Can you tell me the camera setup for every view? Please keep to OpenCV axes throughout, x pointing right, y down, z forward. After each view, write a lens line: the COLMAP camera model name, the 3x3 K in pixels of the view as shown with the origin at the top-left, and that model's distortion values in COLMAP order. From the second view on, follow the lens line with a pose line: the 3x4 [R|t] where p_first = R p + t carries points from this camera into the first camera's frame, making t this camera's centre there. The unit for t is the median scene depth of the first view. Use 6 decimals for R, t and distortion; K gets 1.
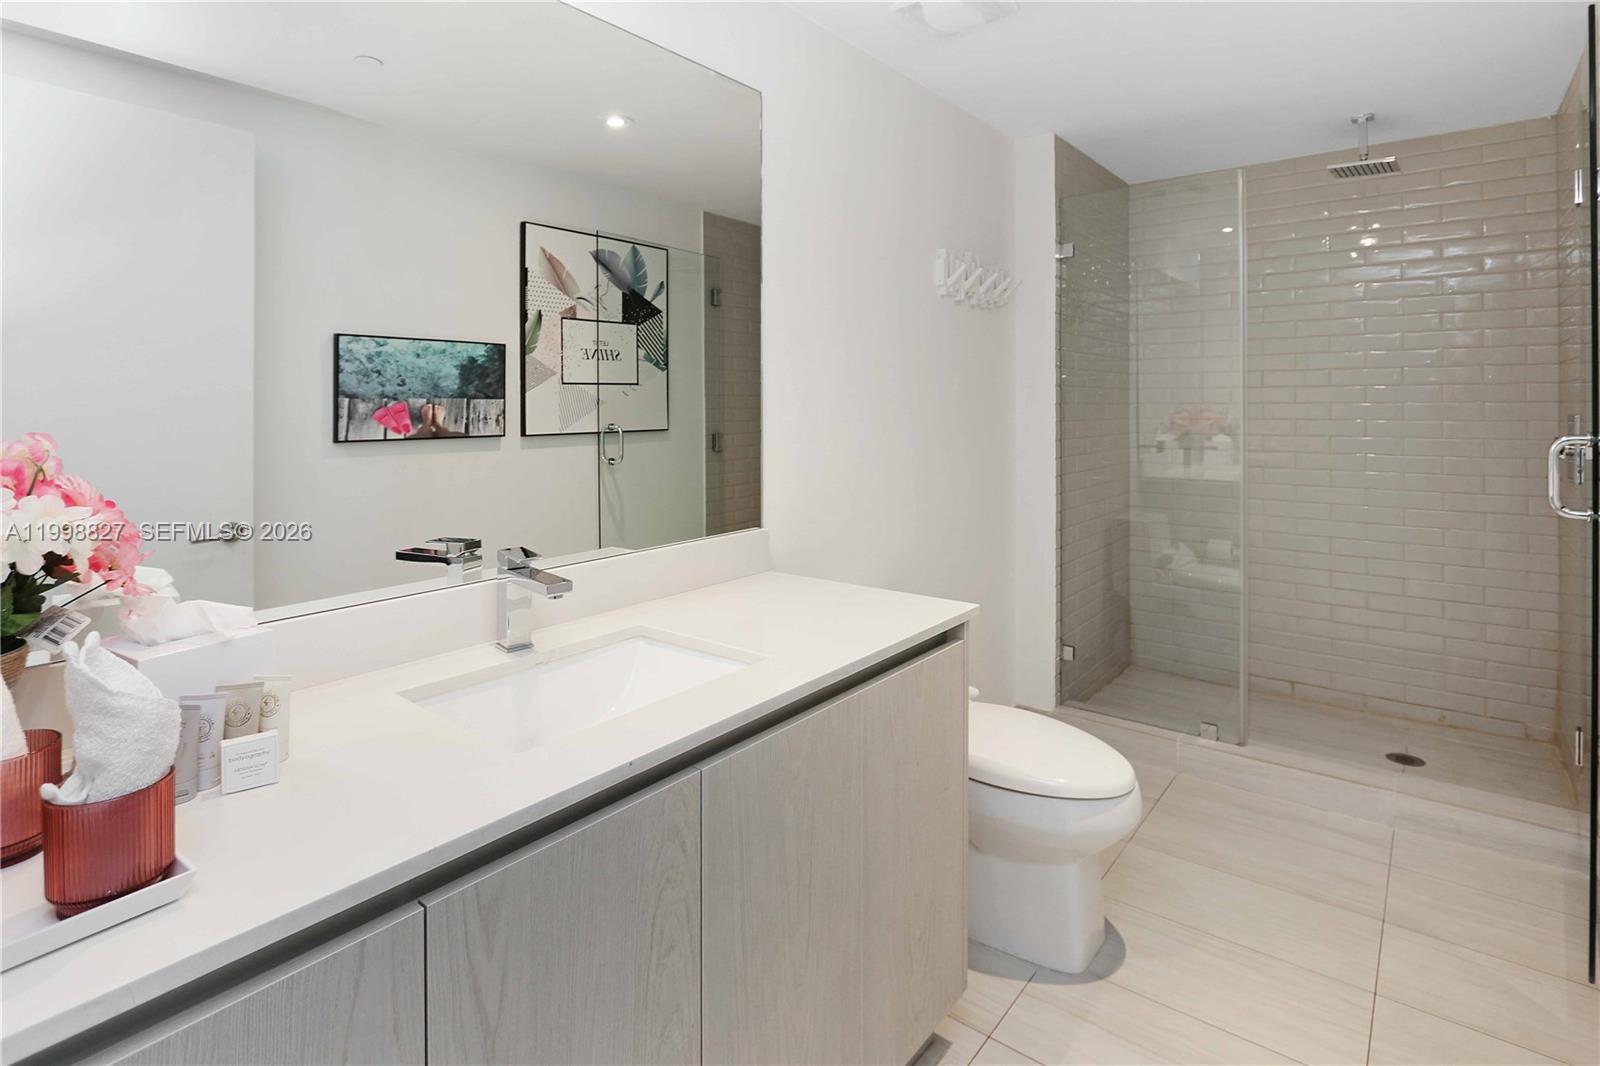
lens RADIAL K [[789.6, 0, 798.2], [0, 789.6, 409.5], [0, 0, 1]] dist [-0.017407, 0.001831]
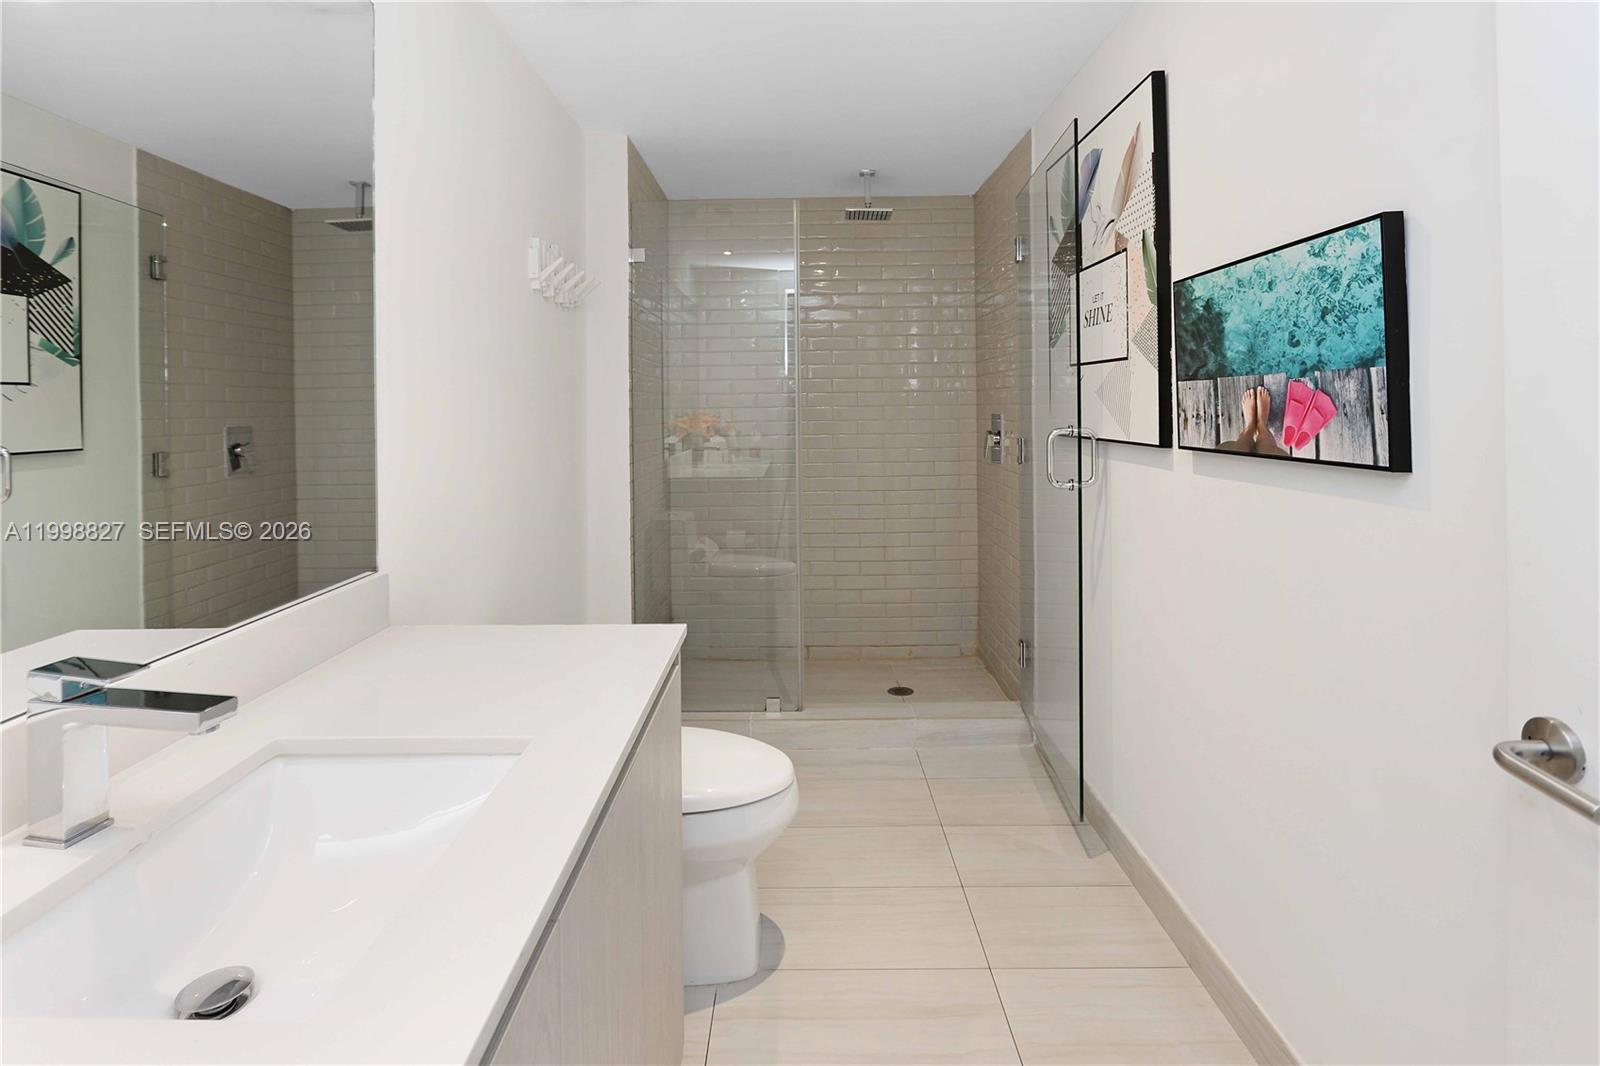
lens RADIAL K [[789.6, 0, 798.2], [0, 789.6, 409.5], [0, 0, 1]] dist [-0.017407, 0.001831]
pose [[0.793309, -0.006737, 0.608782, -0.108475], [0.011624, 0.999924, -0.004082, 0.000190], [-0.608708, 0.010314, 0.793327, 0.085237]]
